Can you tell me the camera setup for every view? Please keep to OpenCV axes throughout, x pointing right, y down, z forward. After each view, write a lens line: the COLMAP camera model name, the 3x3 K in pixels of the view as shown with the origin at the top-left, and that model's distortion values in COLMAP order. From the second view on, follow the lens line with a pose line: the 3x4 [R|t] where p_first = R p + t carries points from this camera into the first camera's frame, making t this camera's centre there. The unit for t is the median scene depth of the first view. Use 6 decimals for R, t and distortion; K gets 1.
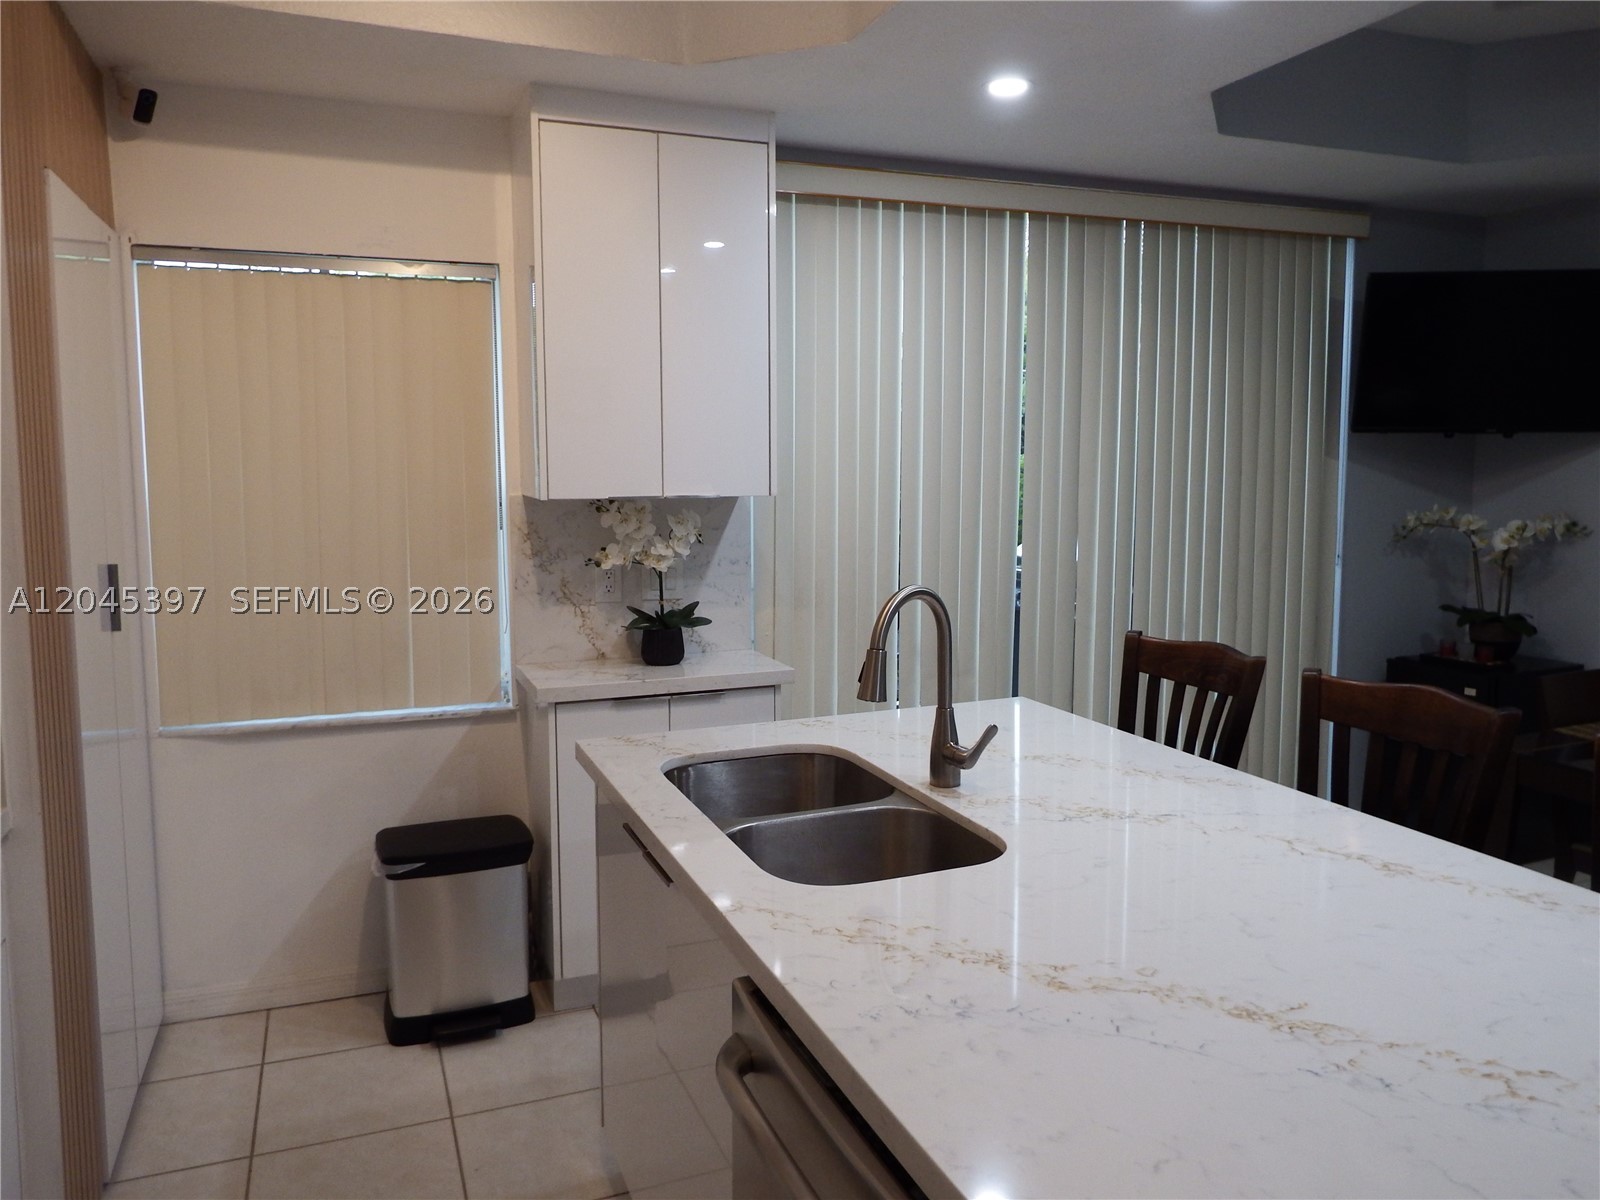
lens RADIAL K [[1146.0, 0, 814.1], [0, 1146.0, 602.6], [0, 0, 1]] dist [-0.010529, -0.004186]
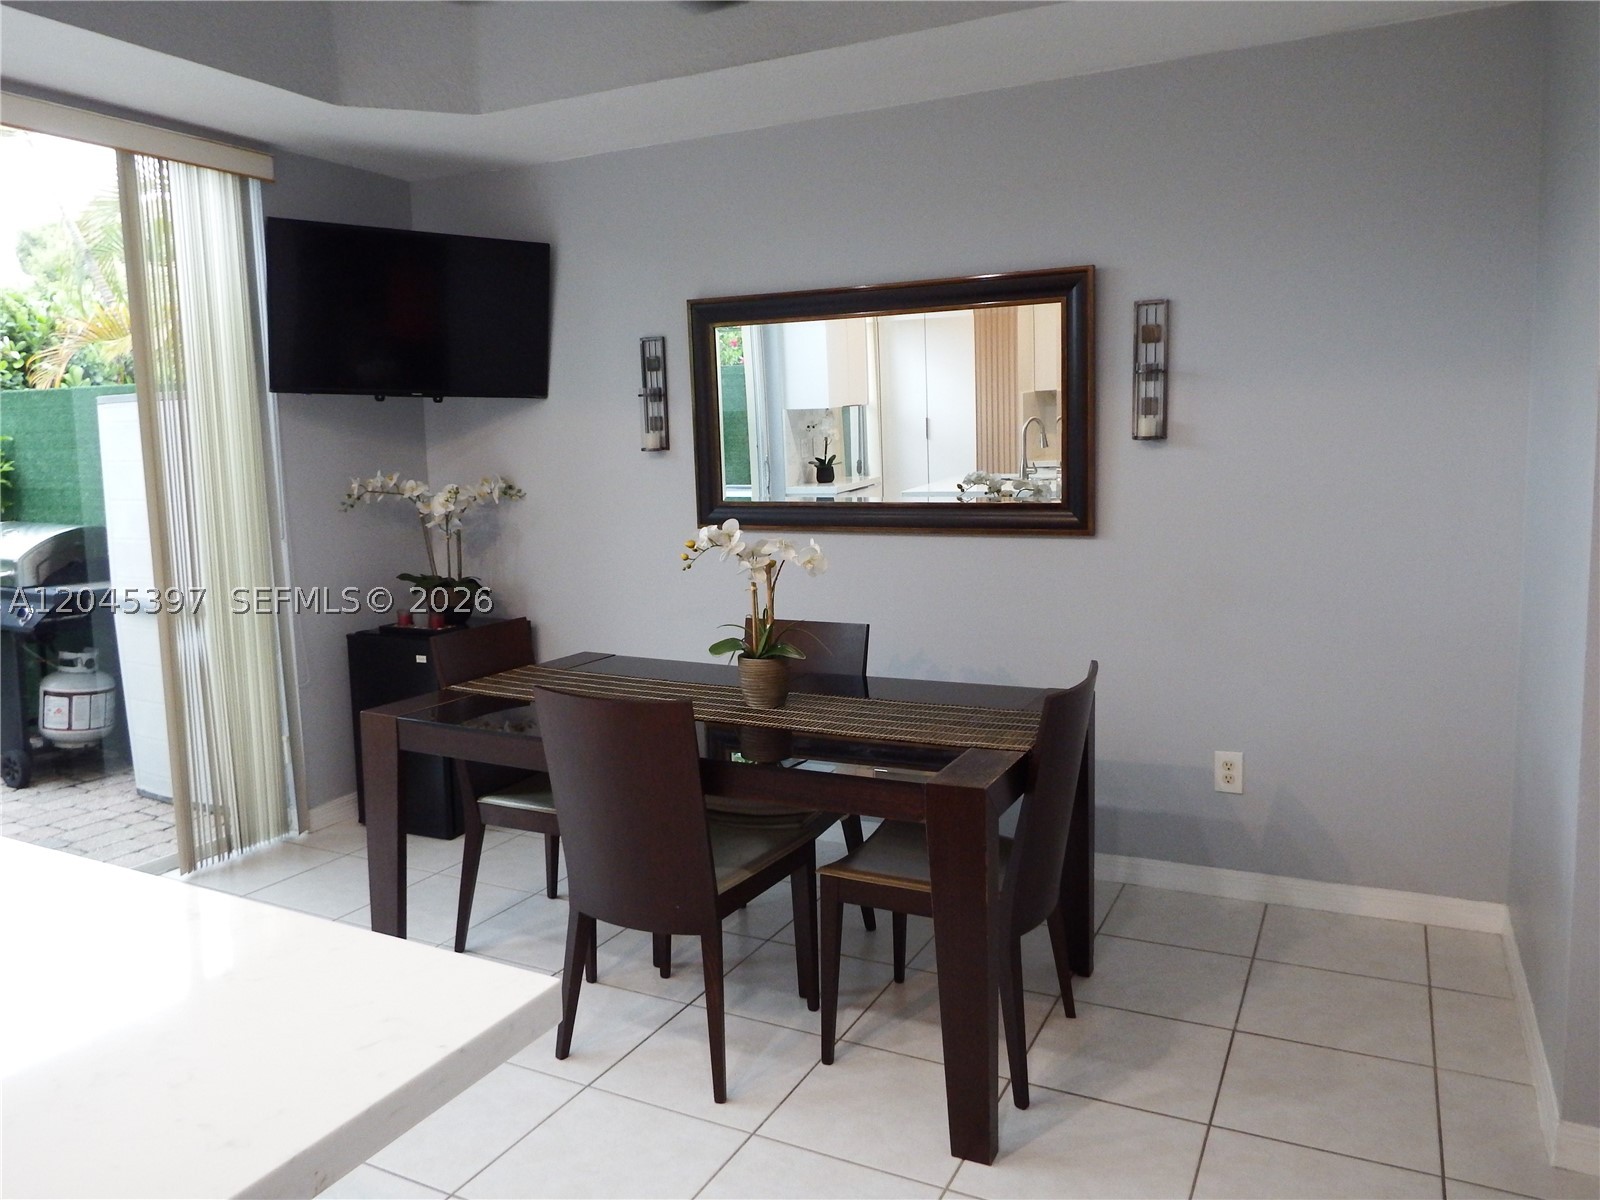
lens RADIAL K [[1146.0, 0, 812.5], [0, 1146.0, 598.7], [0, 0, 1]] dist [-0.010529, -0.004186]
pose [[0.747135, -0.084343, 0.659299, 0.210463], [0.082365, 0.996019, 0.034082, 0.023782], [-0.659550, 0.028839, 0.751108, 0.039915]]
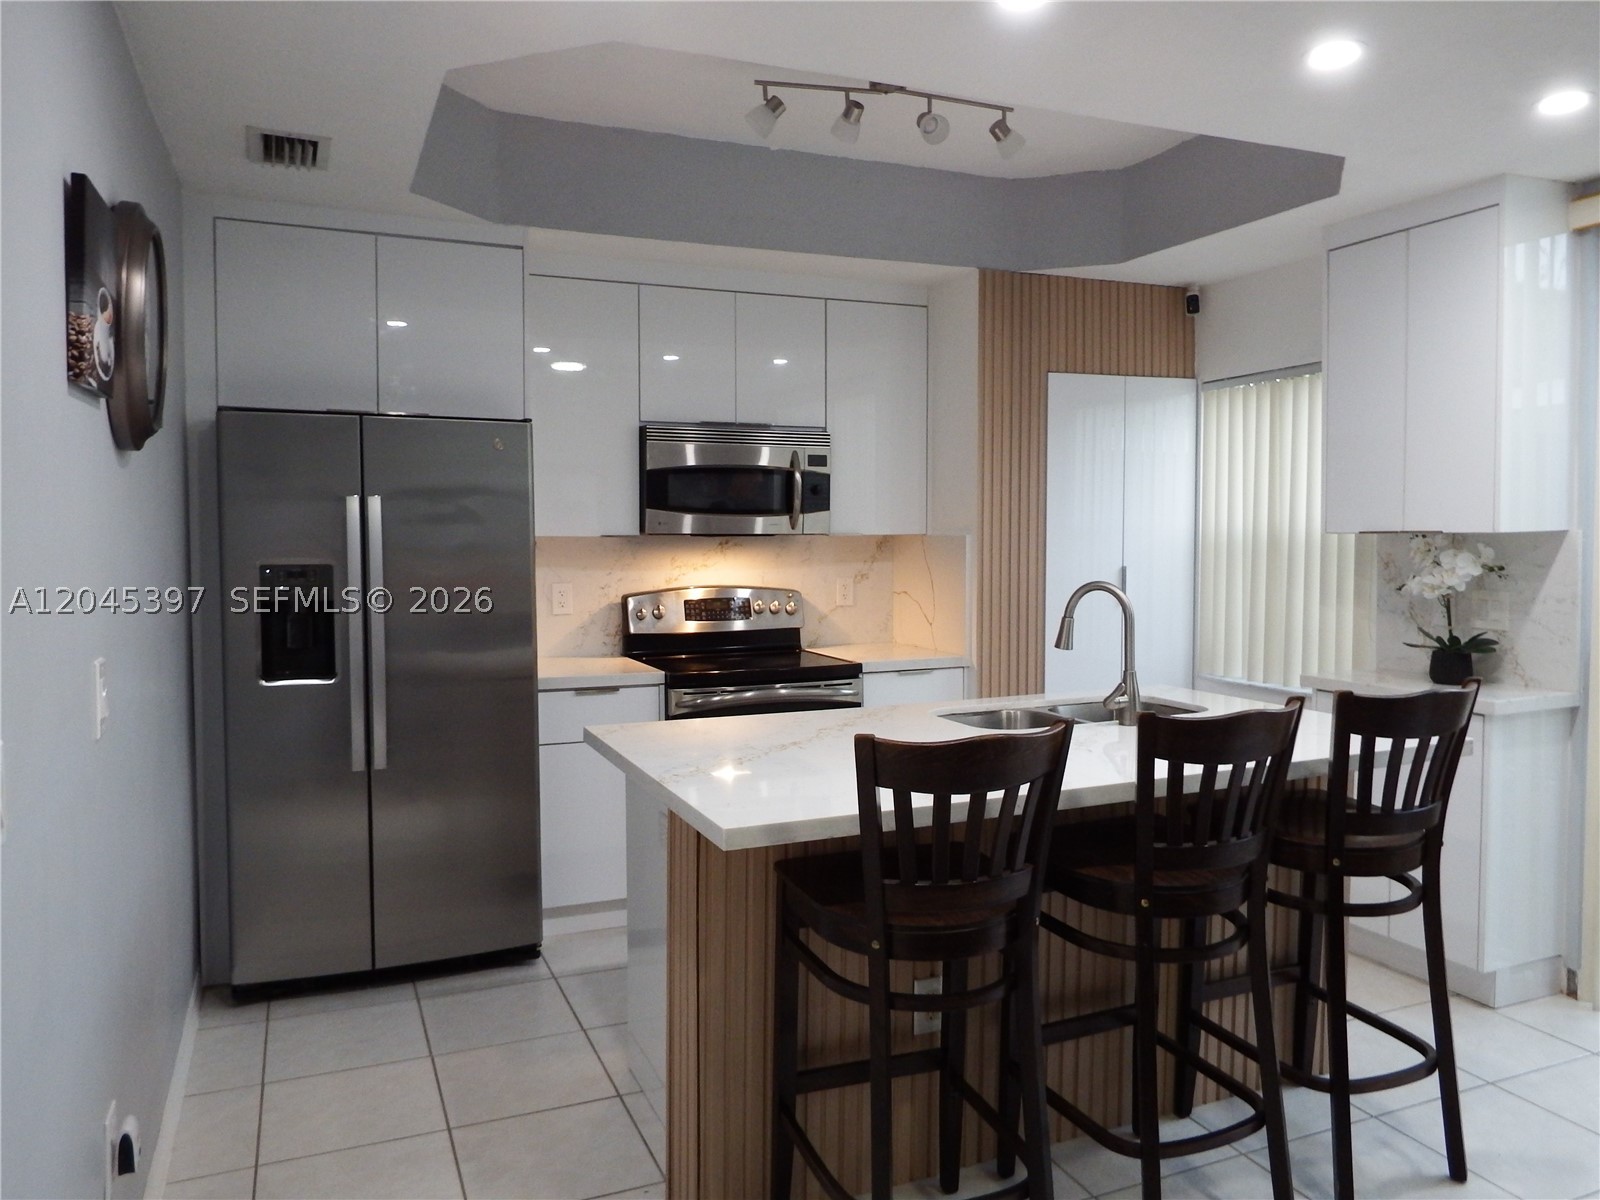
lens RADIAL K [[1146.0, 0, 801.6], [0, 1146.0, 611.7], [0, 0, 1]] dist [-0.010529, -0.004186]
pose [[0.035739, 0.069824, -0.996919, 0.931345], [-0.111368, 0.991621, 0.065460, -0.018059], [0.993136, 0.108685, 0.043216, 0.316590]]
